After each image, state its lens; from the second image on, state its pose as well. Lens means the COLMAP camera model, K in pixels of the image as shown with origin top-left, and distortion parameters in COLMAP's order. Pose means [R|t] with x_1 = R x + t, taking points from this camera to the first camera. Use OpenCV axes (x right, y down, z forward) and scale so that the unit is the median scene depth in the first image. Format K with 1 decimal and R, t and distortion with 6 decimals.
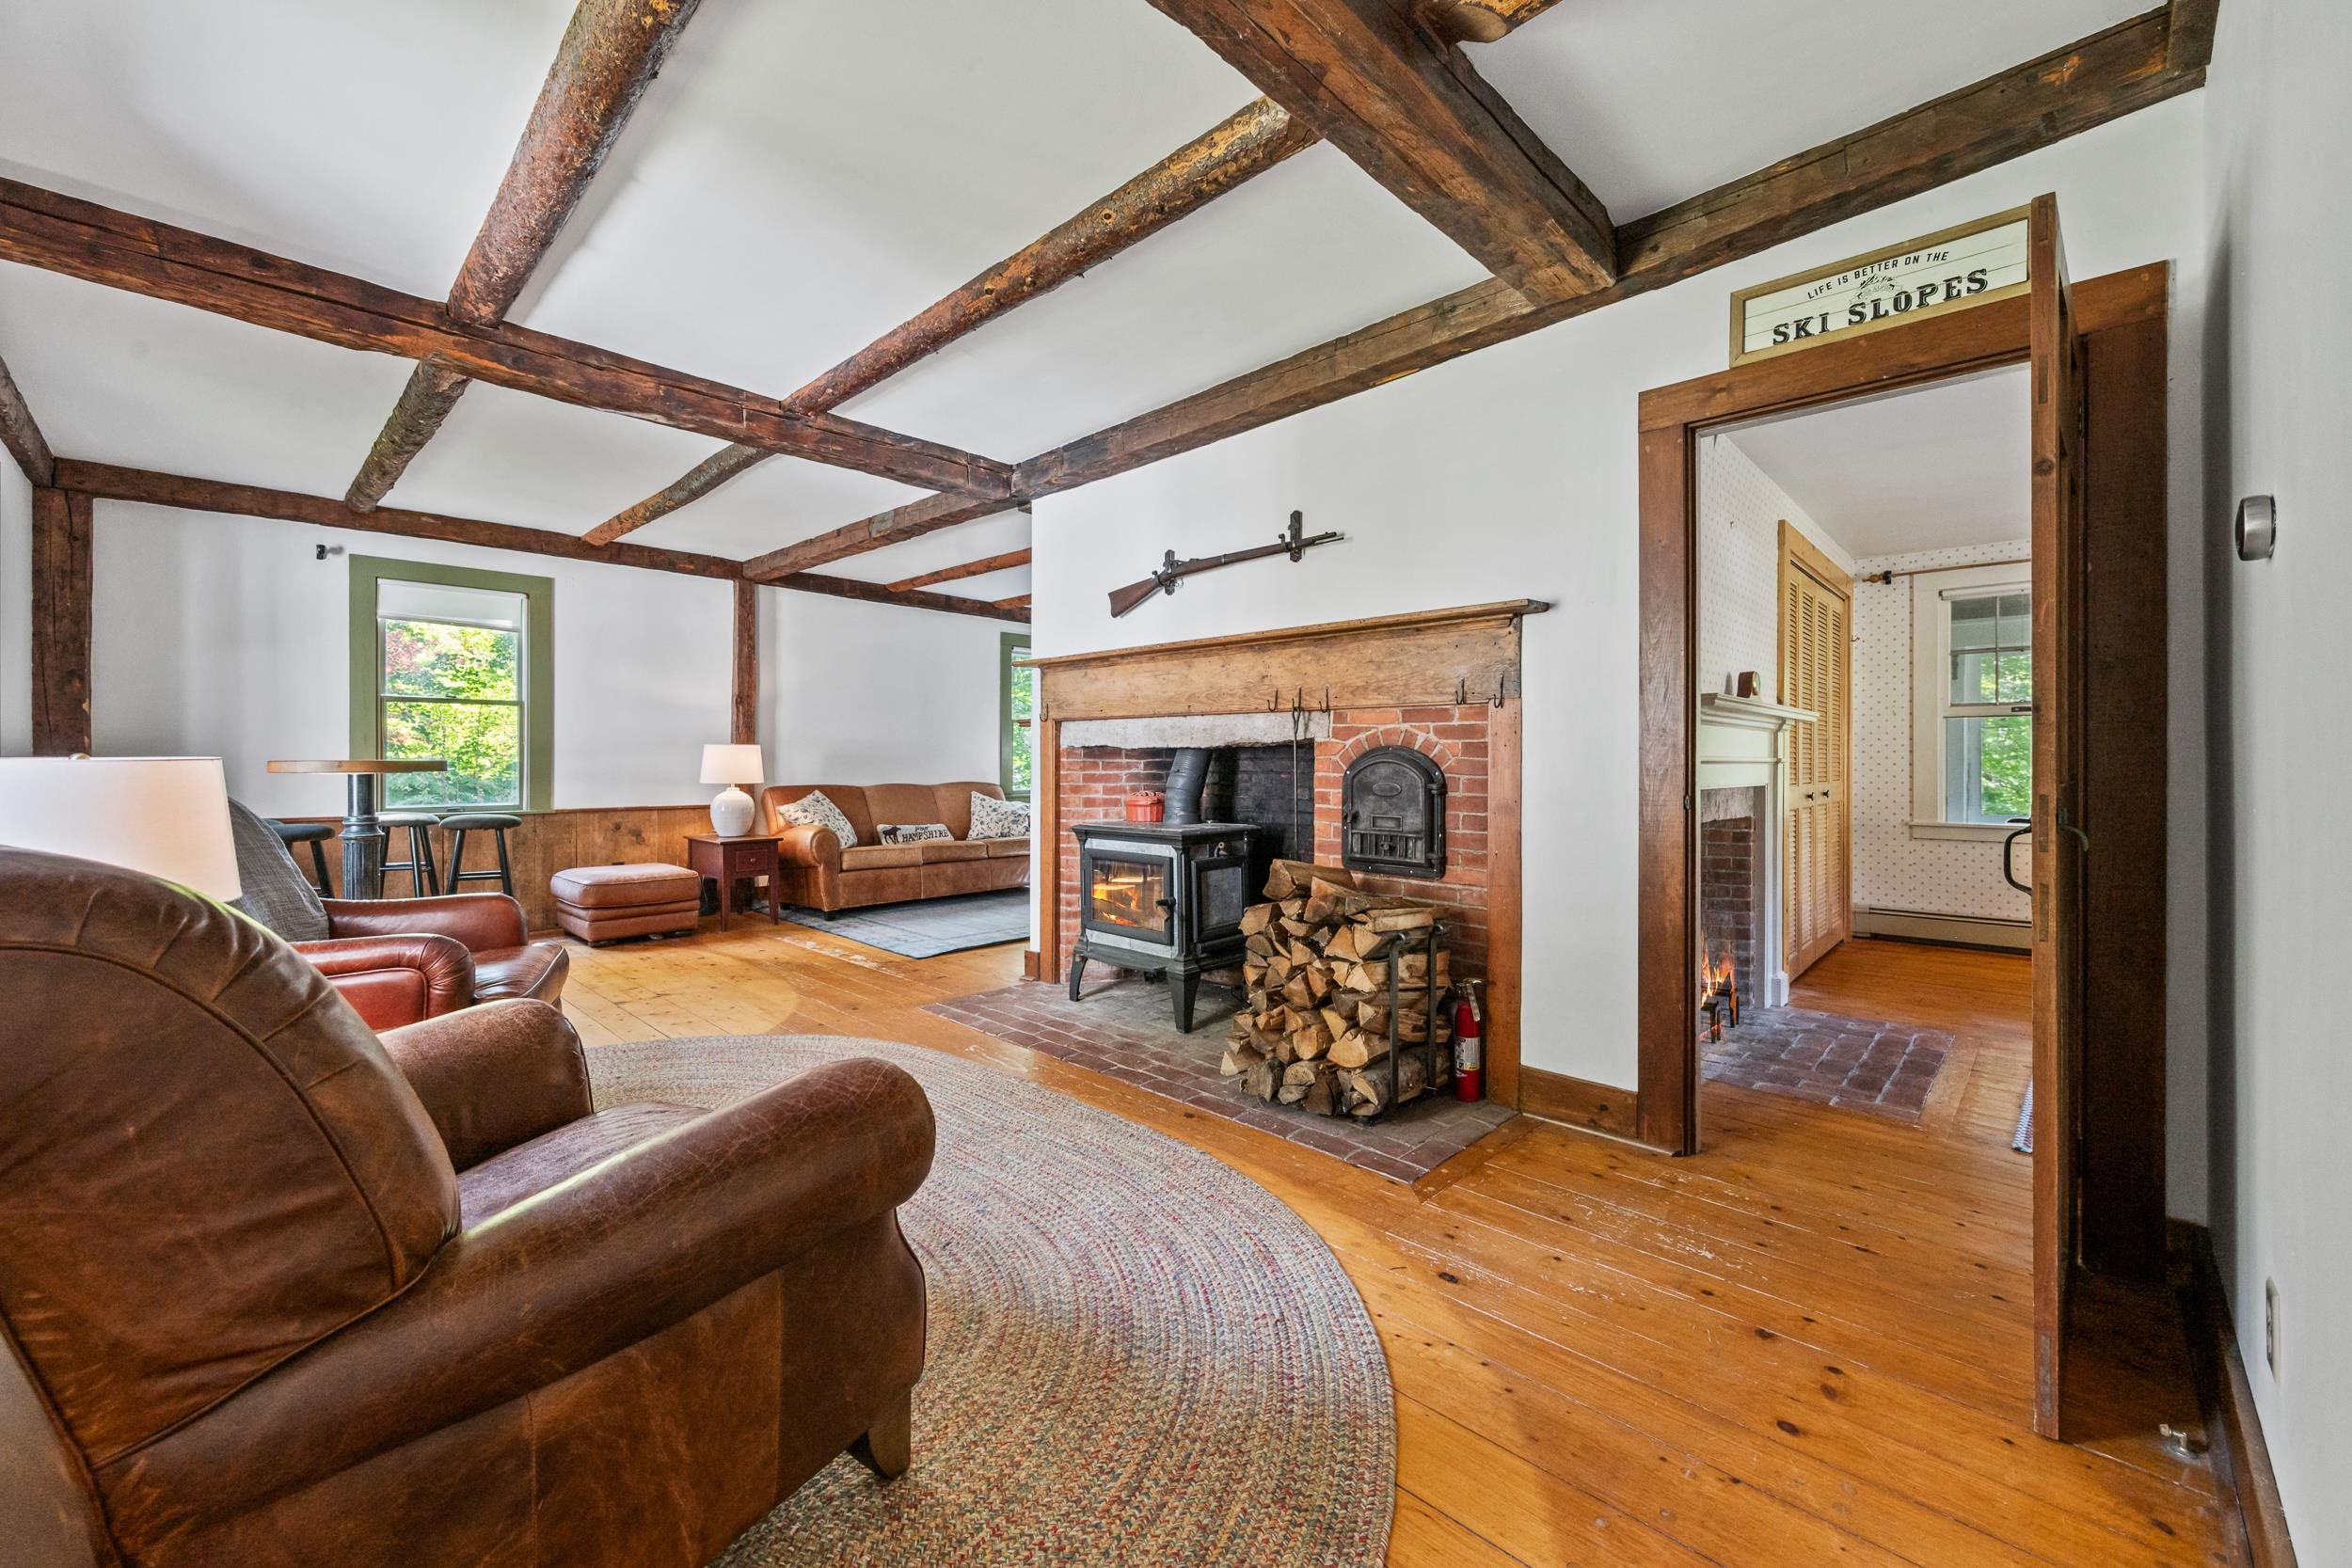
lens RADIAL K [[924.8, 0, 1182.4], [0, 924.8, 769.2], [0, 0, 1]] dist [0.000337, 0.000220]
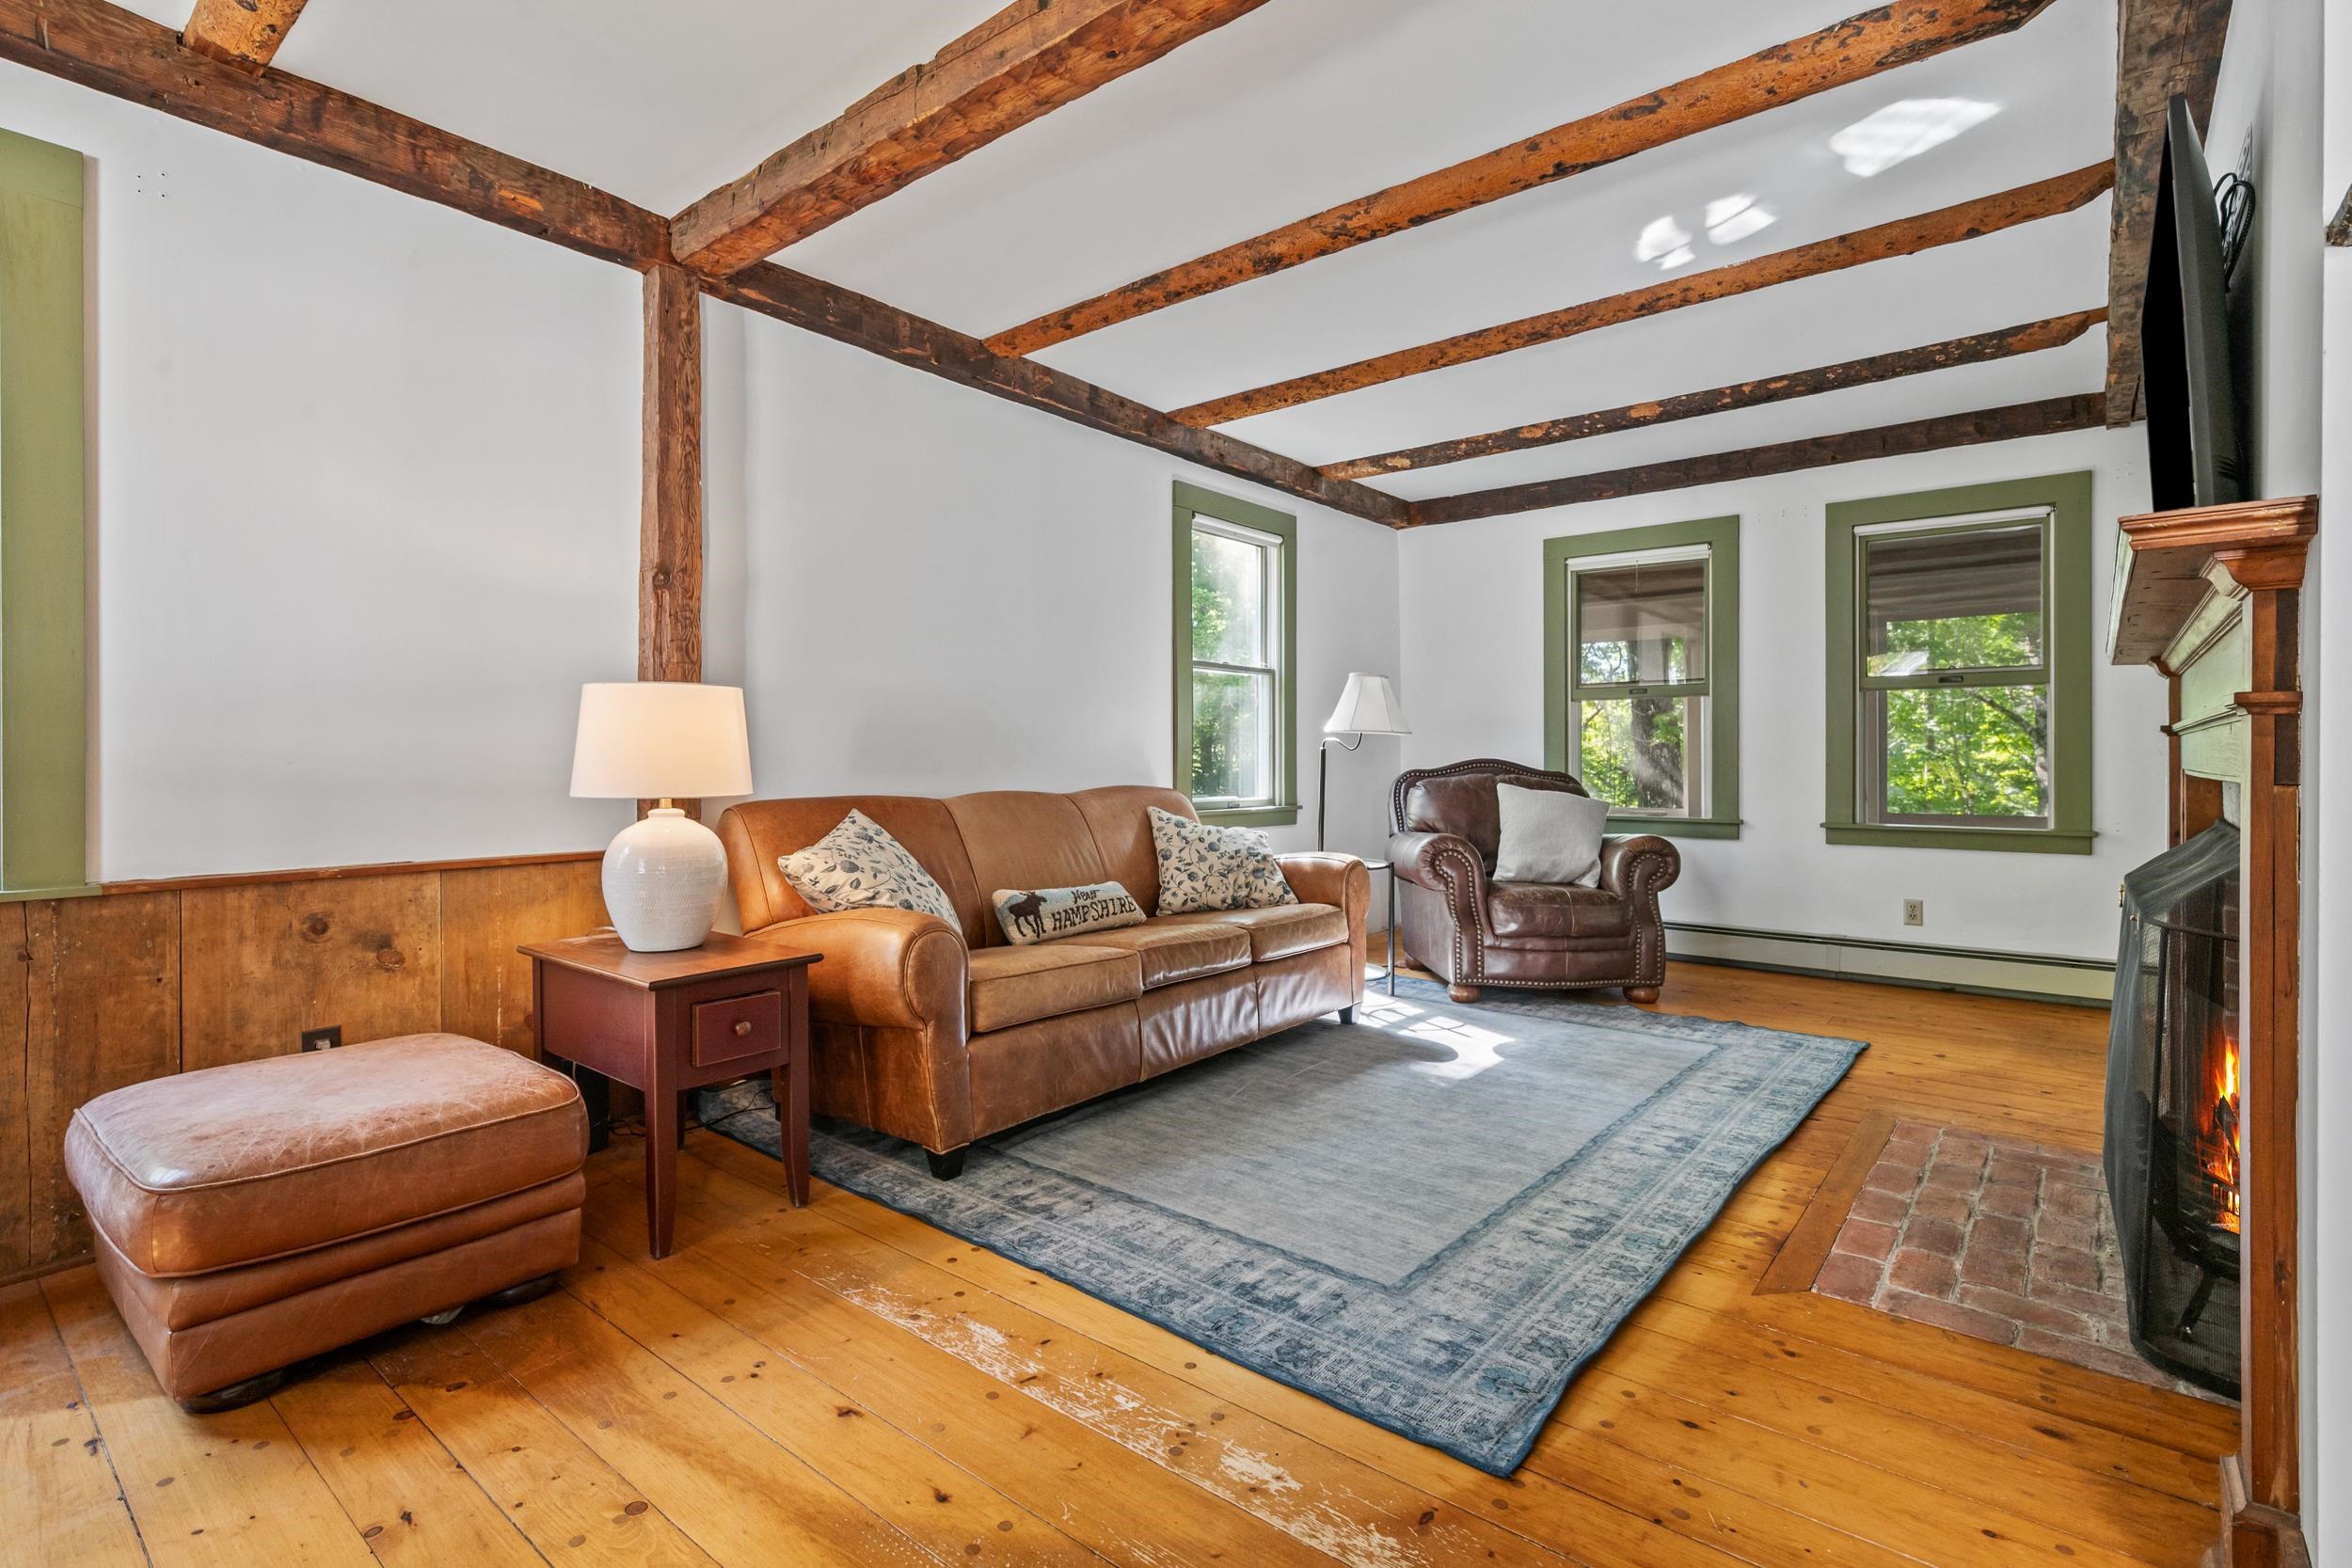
lens RADIAL K [[1091.5, 0, 1180.9], [0, 1091.5, 762.3], [0, 0, 1]] dist [-0.000218, 0.000102]
pose [[0.996424, -0.003733, 0.084417, -0.339213], [0.003951, 0.999989, -0.002414, 0.004327], [-0.084407, 0.002739, 0.996428, 0.592647]]
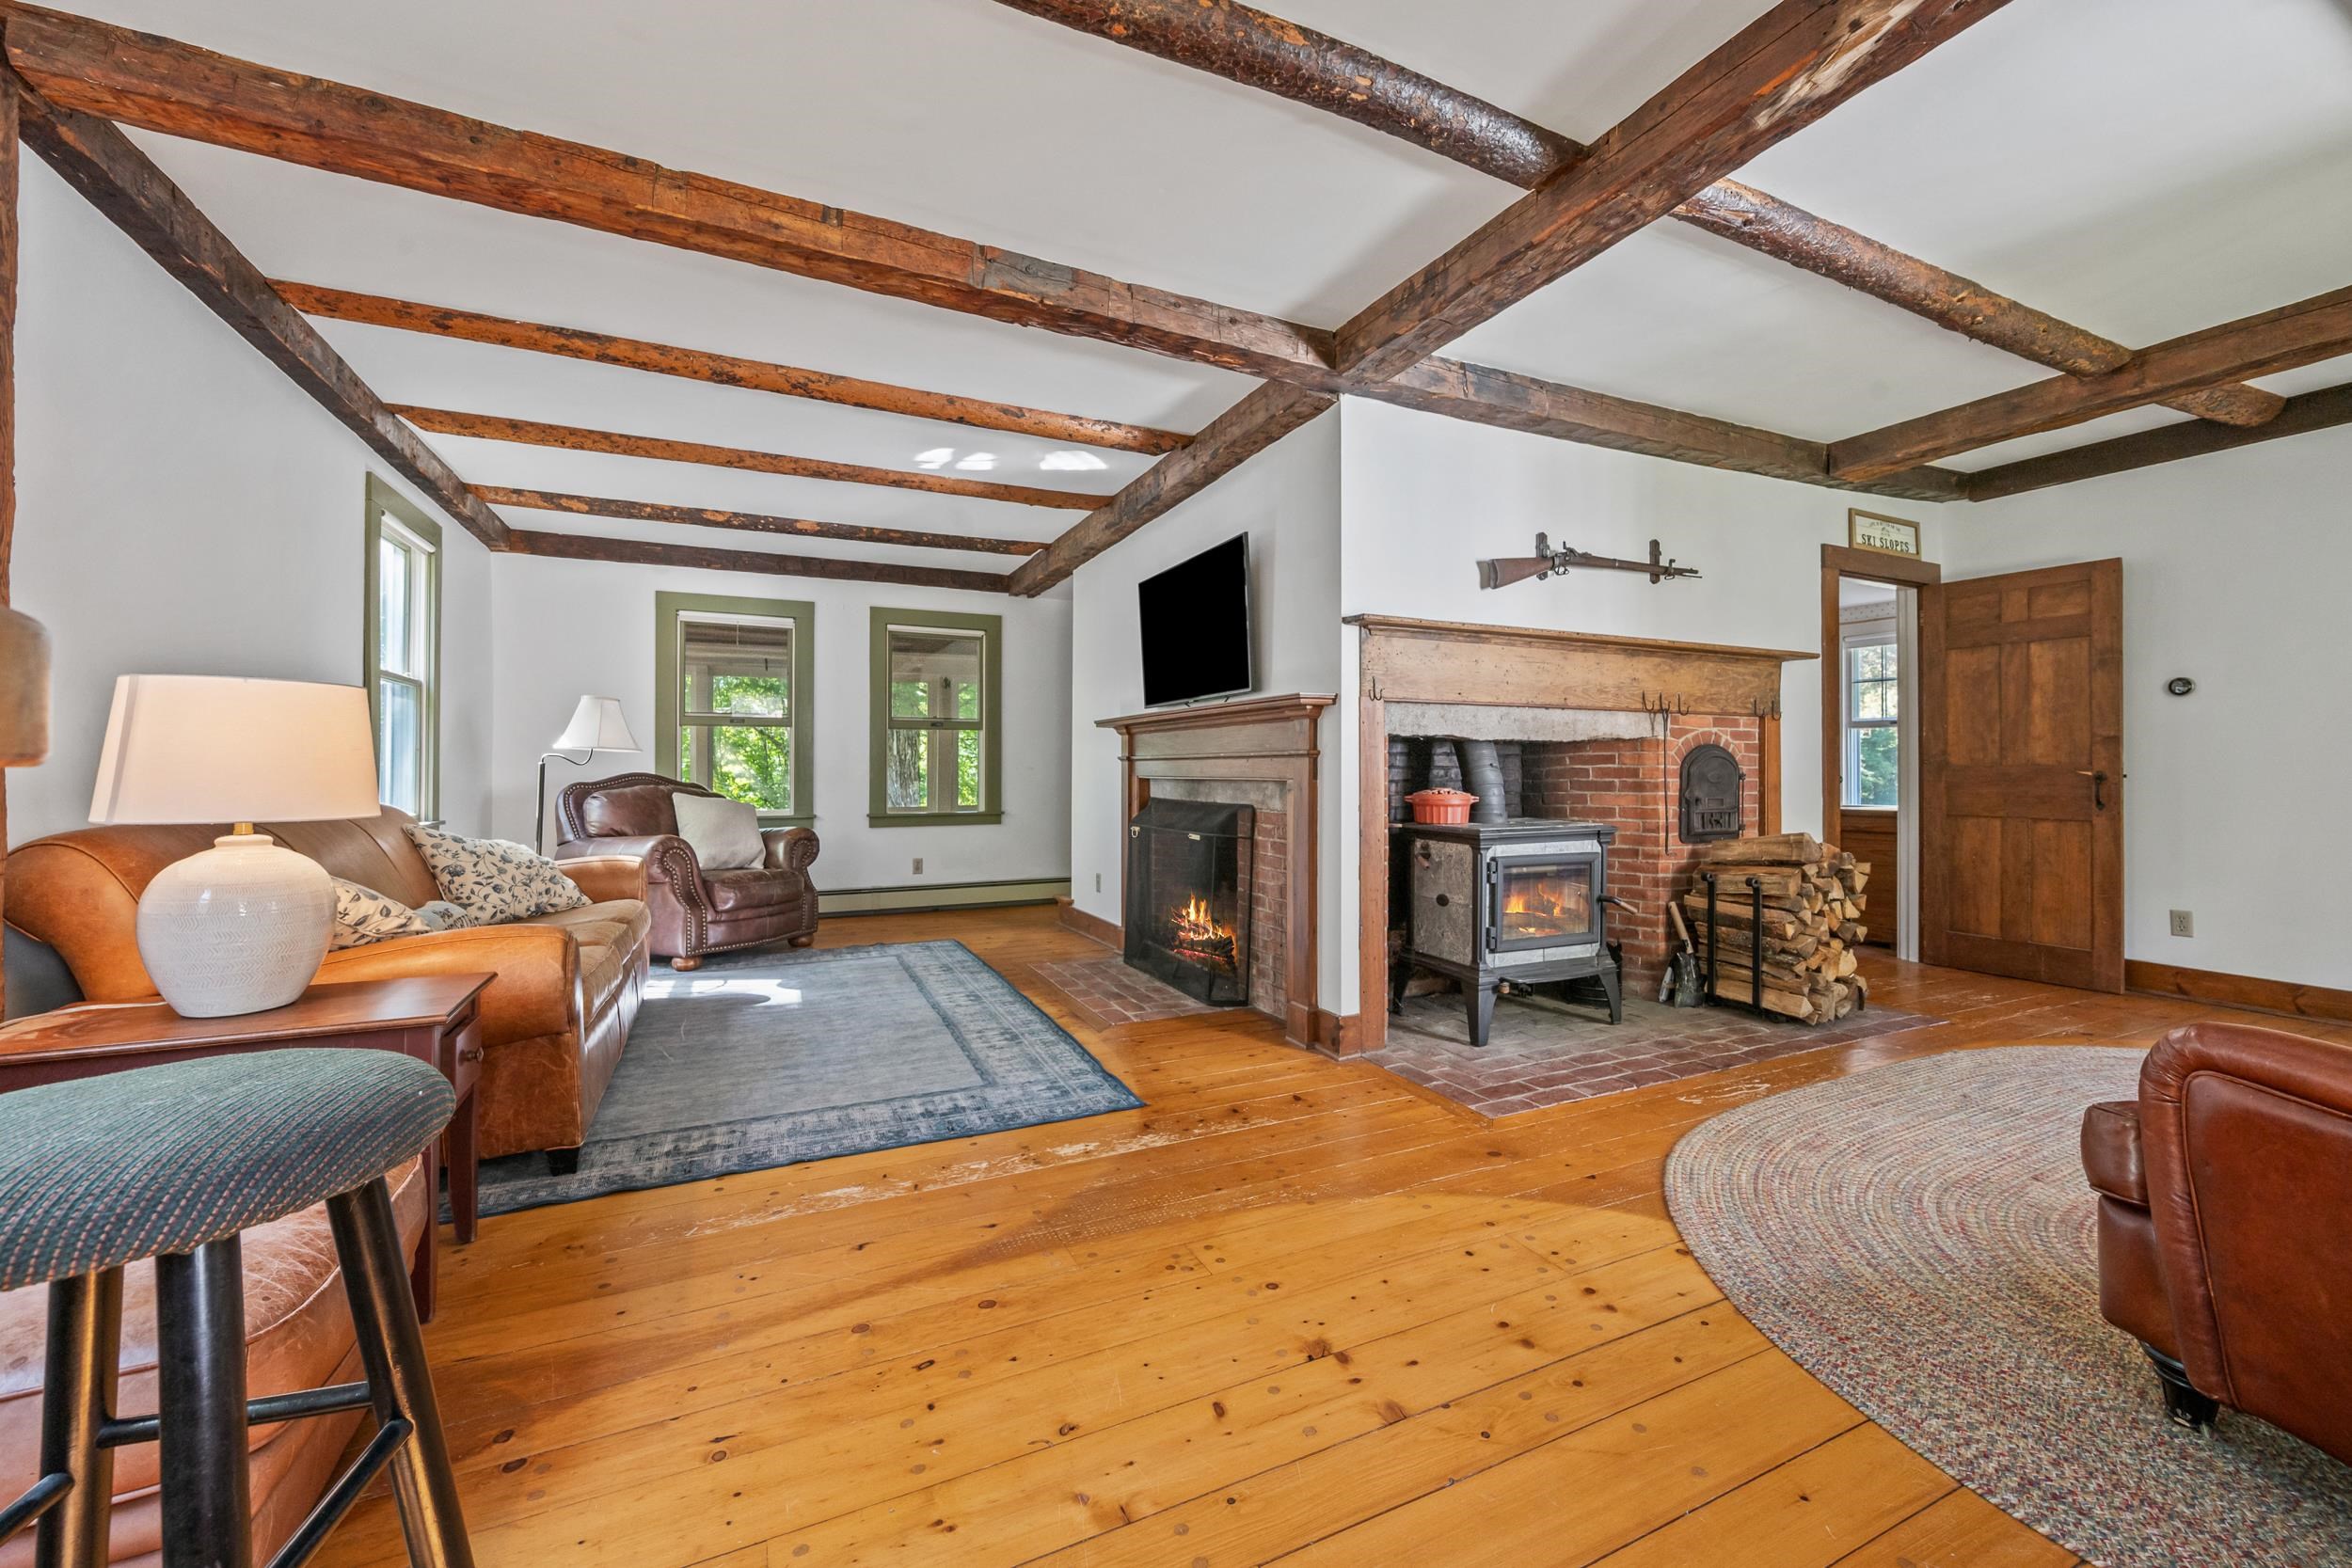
lens RADIAL K [[924.8, 0, 1182.4], [0, 924.8, 769.2], [0, 0, 1]] dist [0.000337, 0.000220]
pose [[0.355683, -0.001930, 0.934605, -0.674276], [0.008833, 0.999960, -0.001297, 0.002694], [-0.934565, 0.008717, 0.355686, 0.656754]]
